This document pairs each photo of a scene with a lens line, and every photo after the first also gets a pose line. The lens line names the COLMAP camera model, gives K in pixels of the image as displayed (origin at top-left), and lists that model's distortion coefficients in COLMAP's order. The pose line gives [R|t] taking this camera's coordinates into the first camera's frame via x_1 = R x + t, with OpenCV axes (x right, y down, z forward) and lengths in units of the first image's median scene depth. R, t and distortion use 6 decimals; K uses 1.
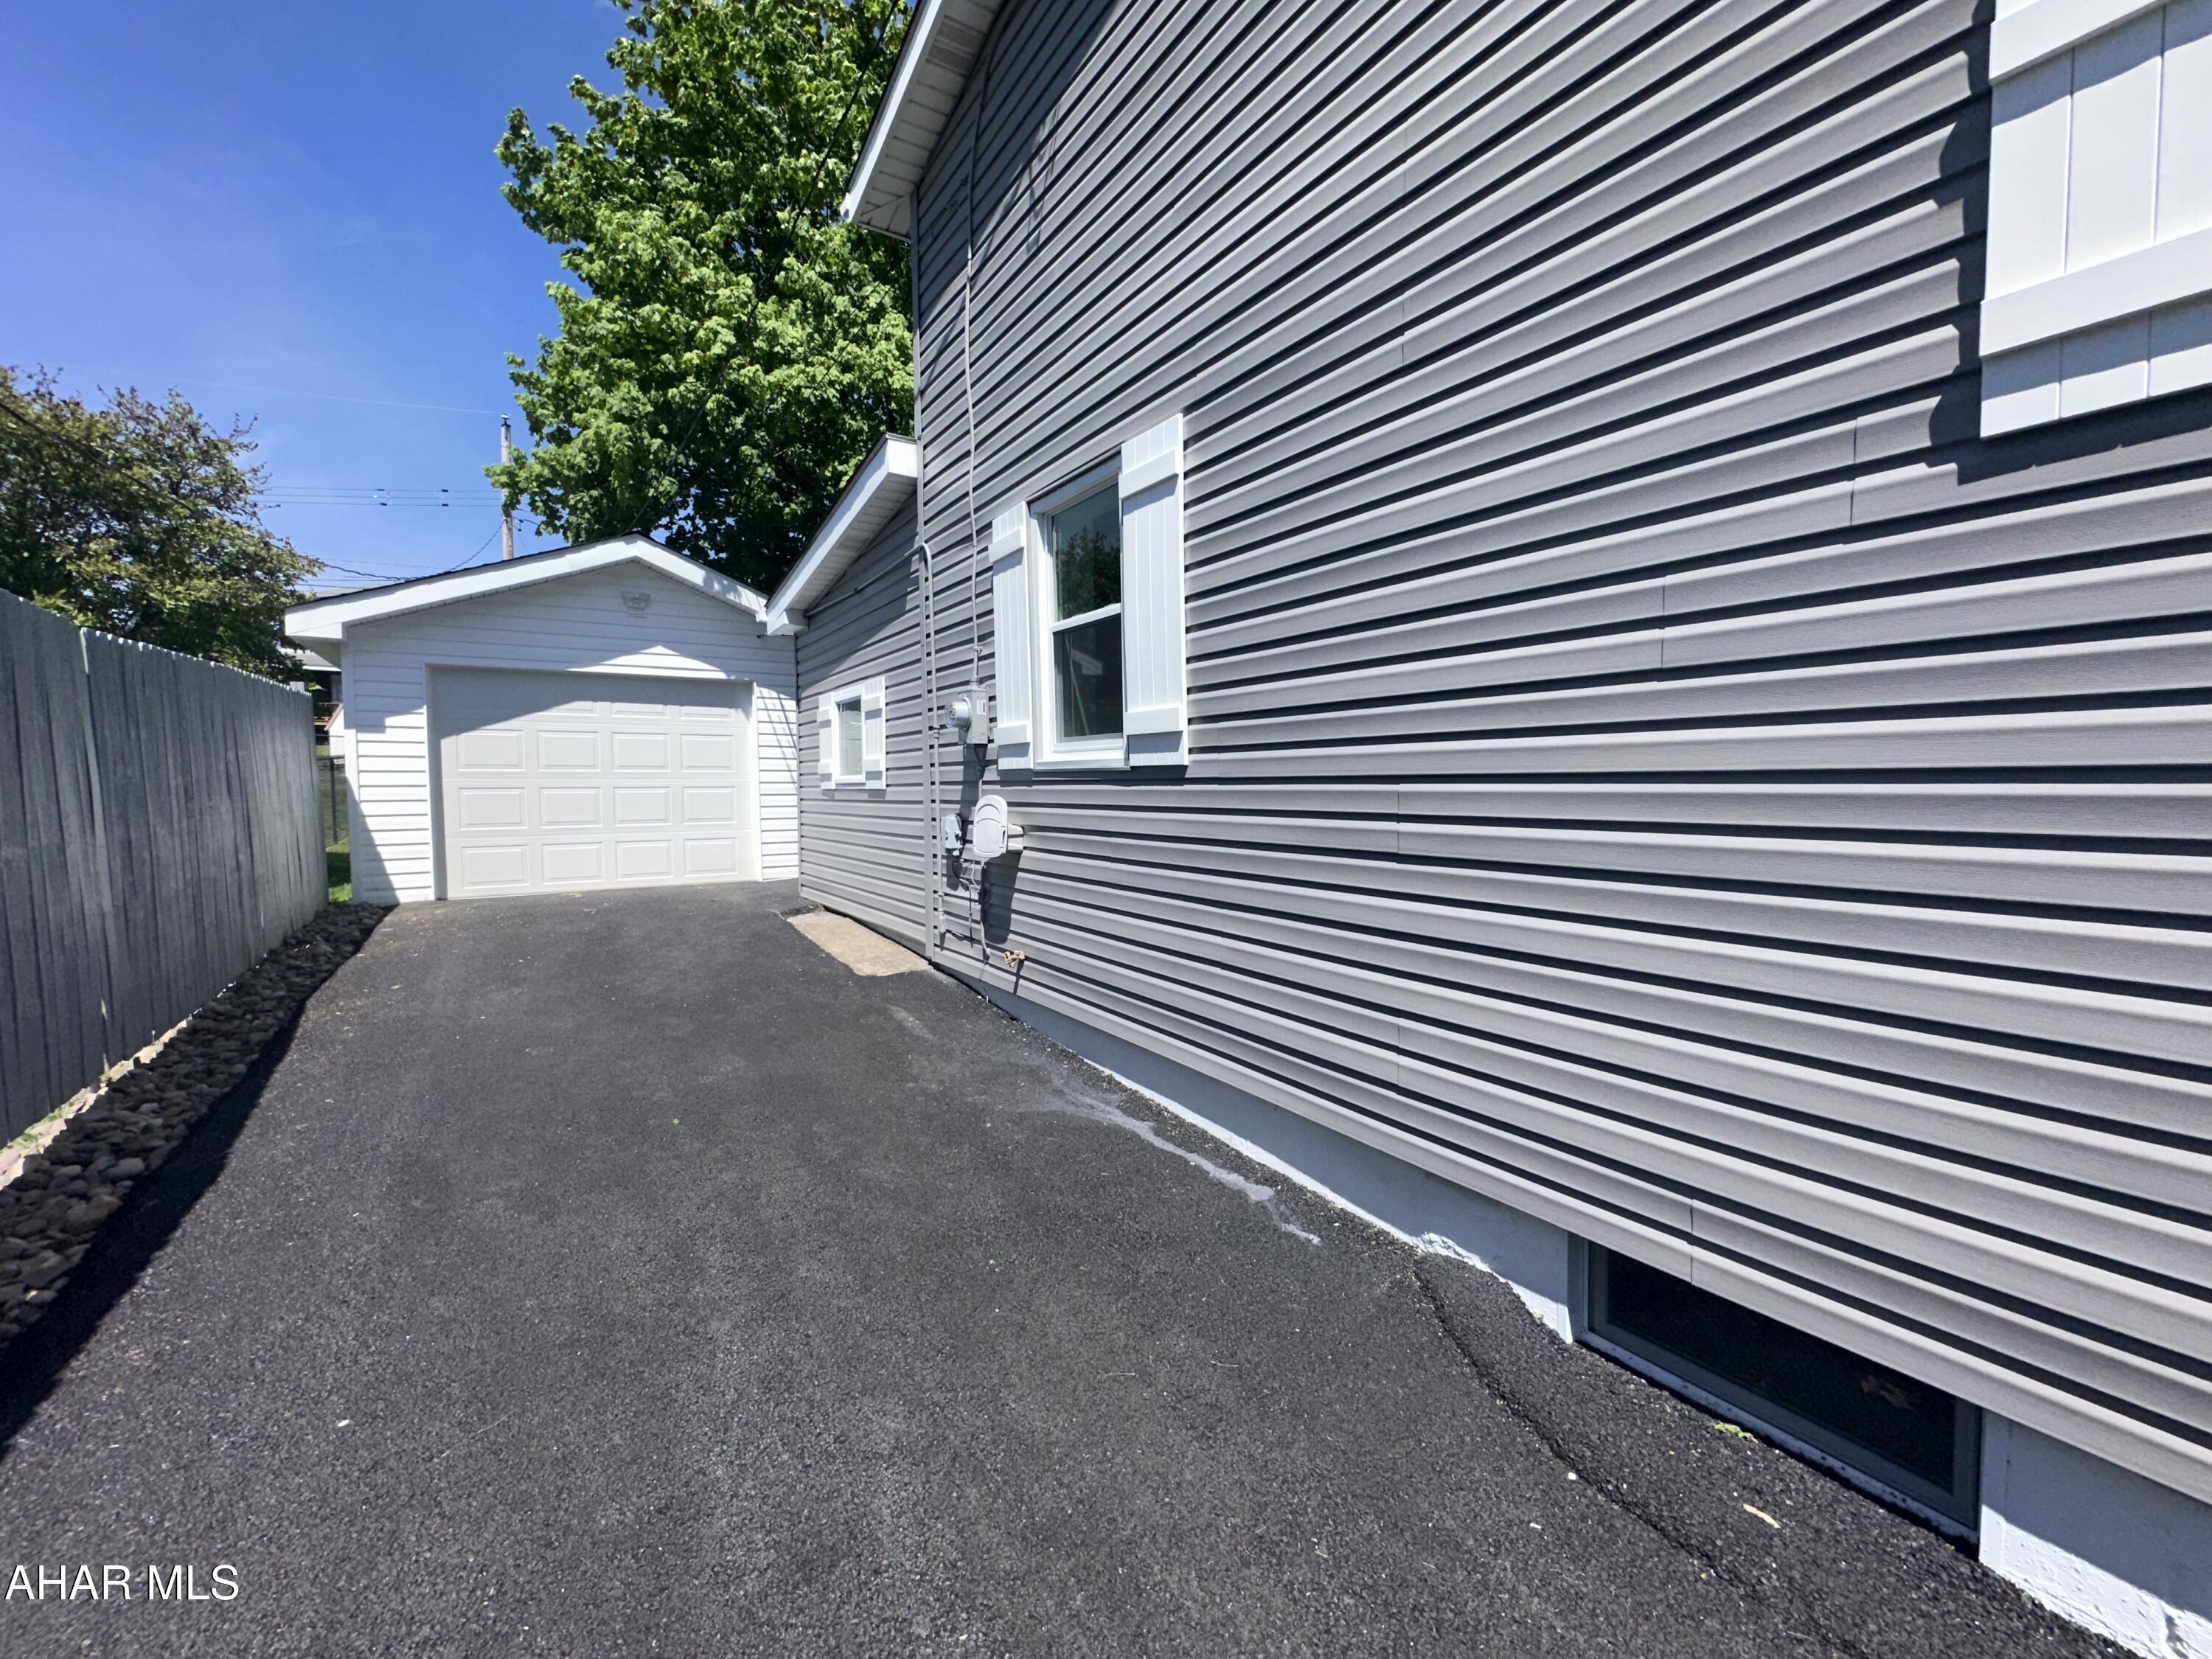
lens RADIAL K [[885.2, 0, 1105.7], [0, 885.2, 830.1], [0, 0, 1]] dist [-0.000903, 0.000490]
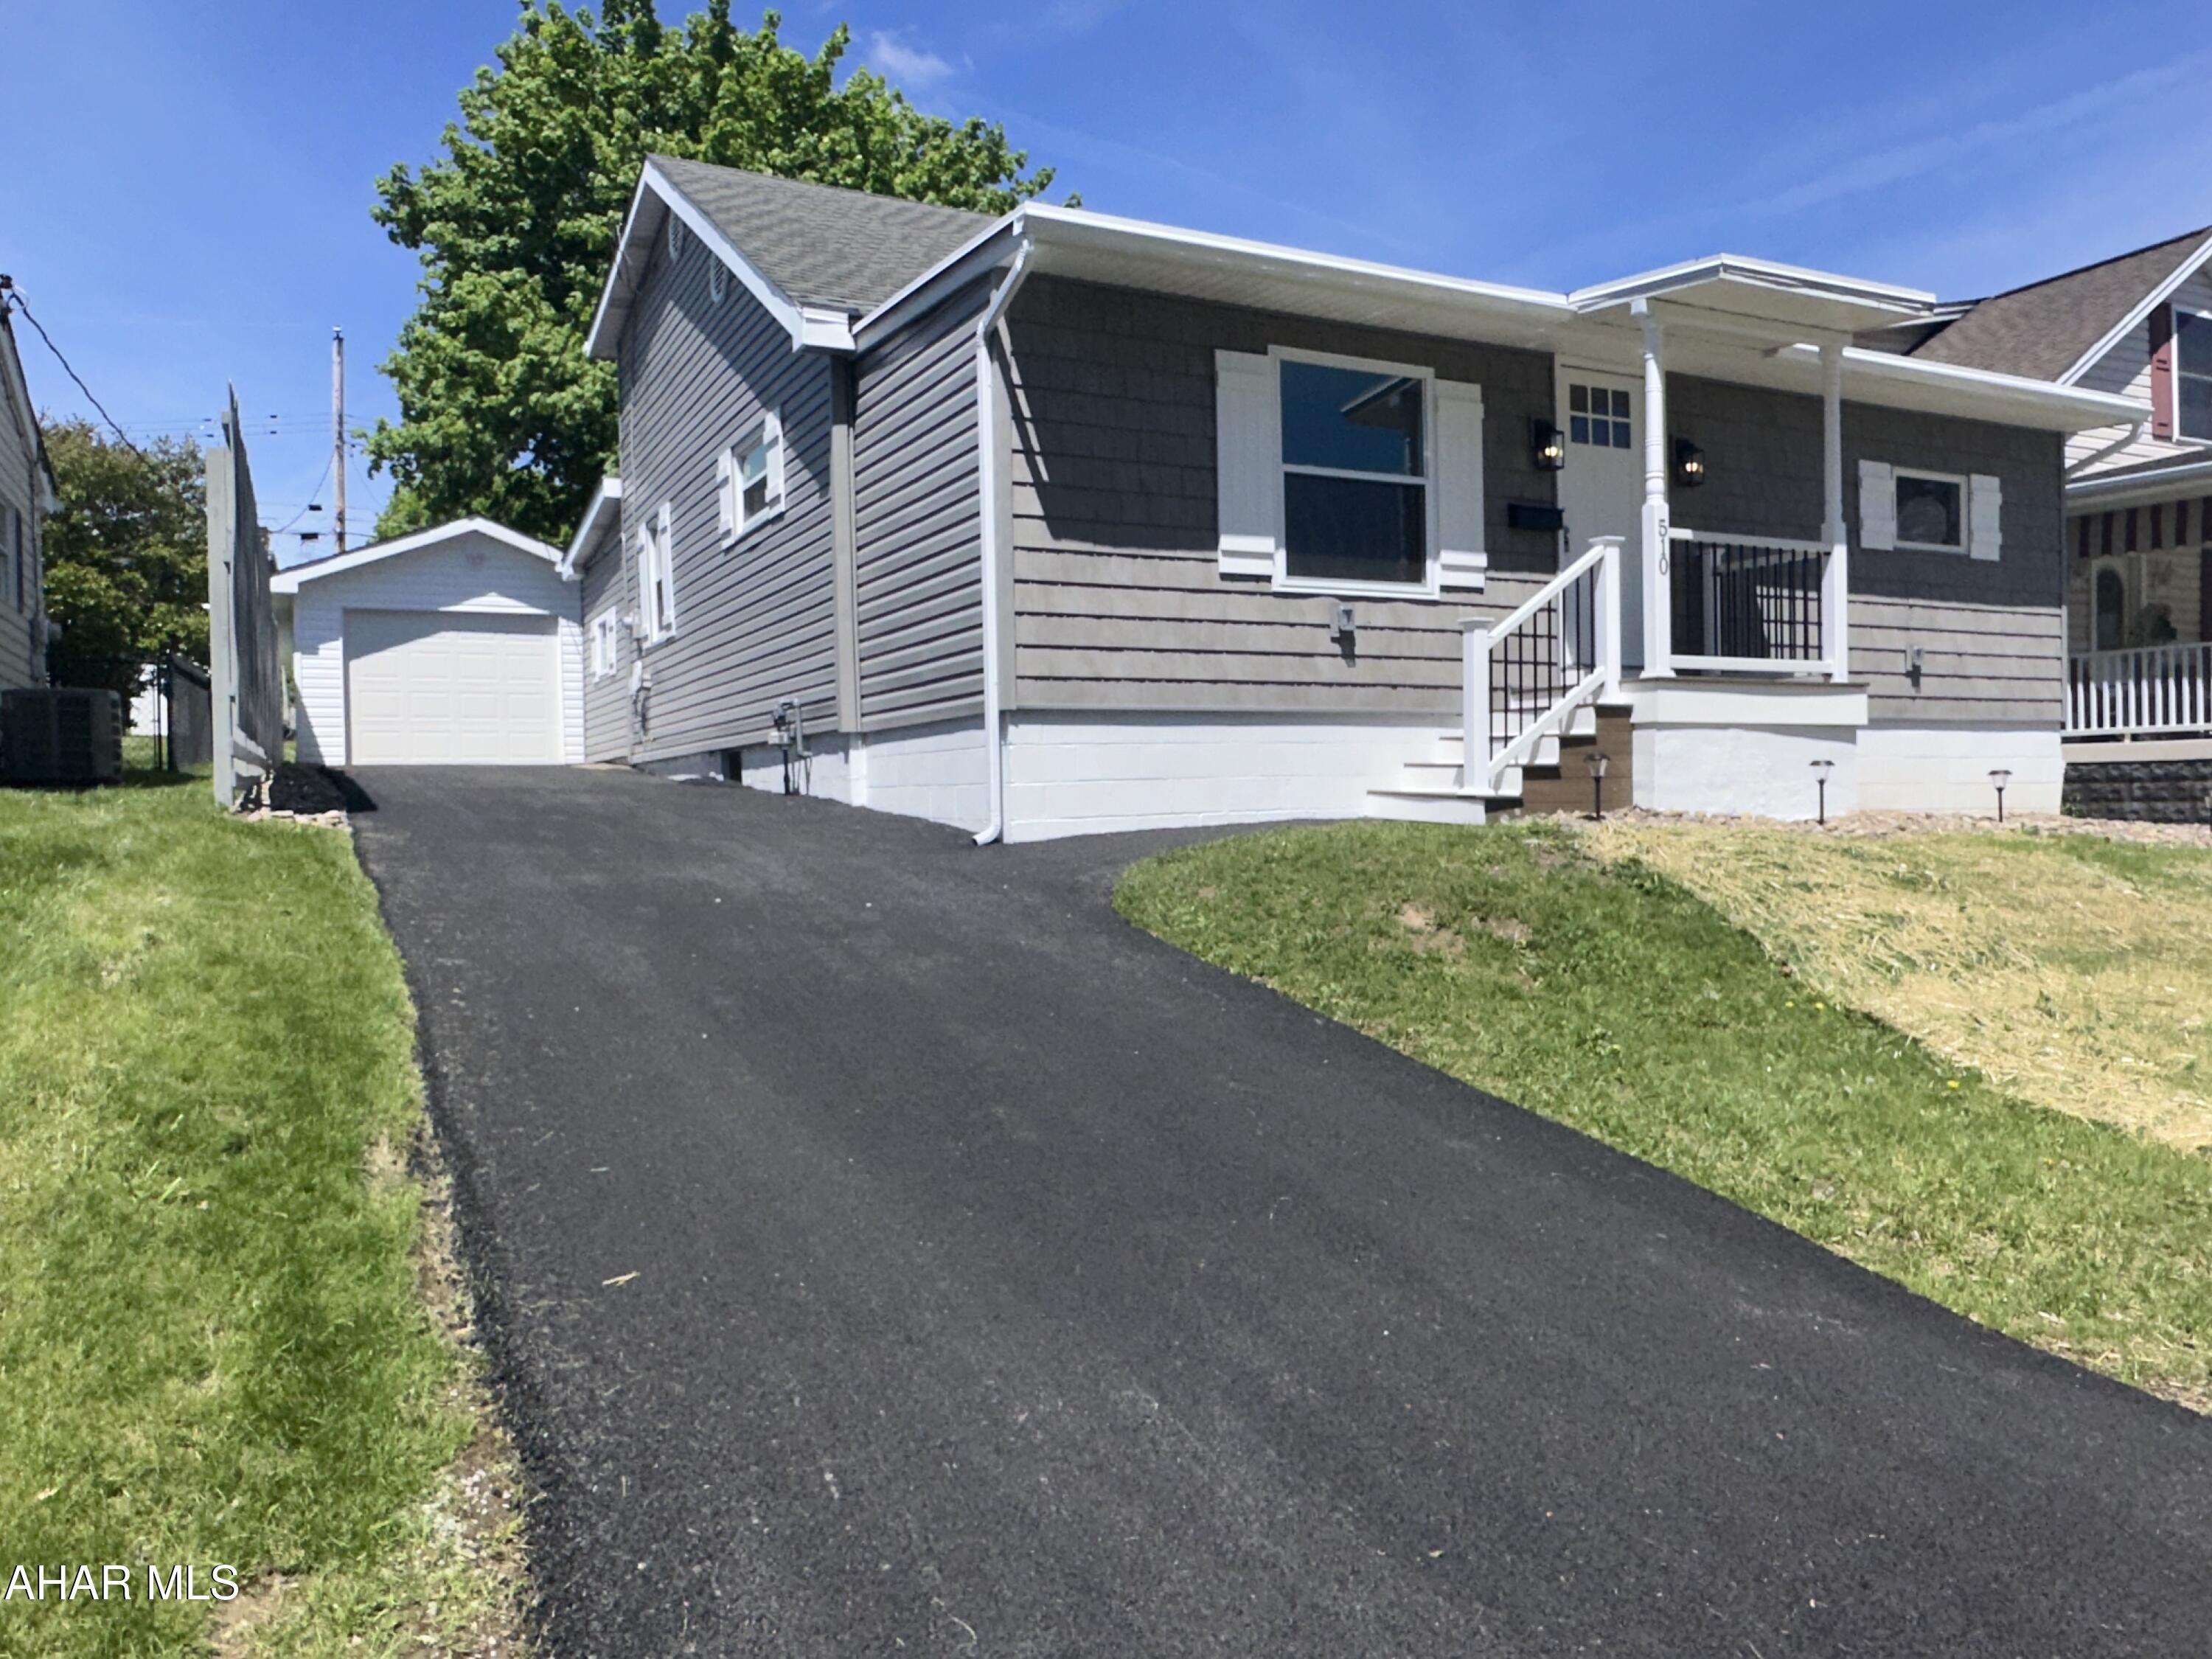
lens RADIAL K [[1585.0, 0, 1106.0], [0, 1585.0, 829.5], [0, 0, 1]] dist [-0.009389, -0.002318]
pose [[0.993868, -0.014093, -0.109669, 0.792729], [0.010802, 0.999475, -0.030546, 0.279658], [0.110042, 0.029174, 0.993499, -1.485281]]
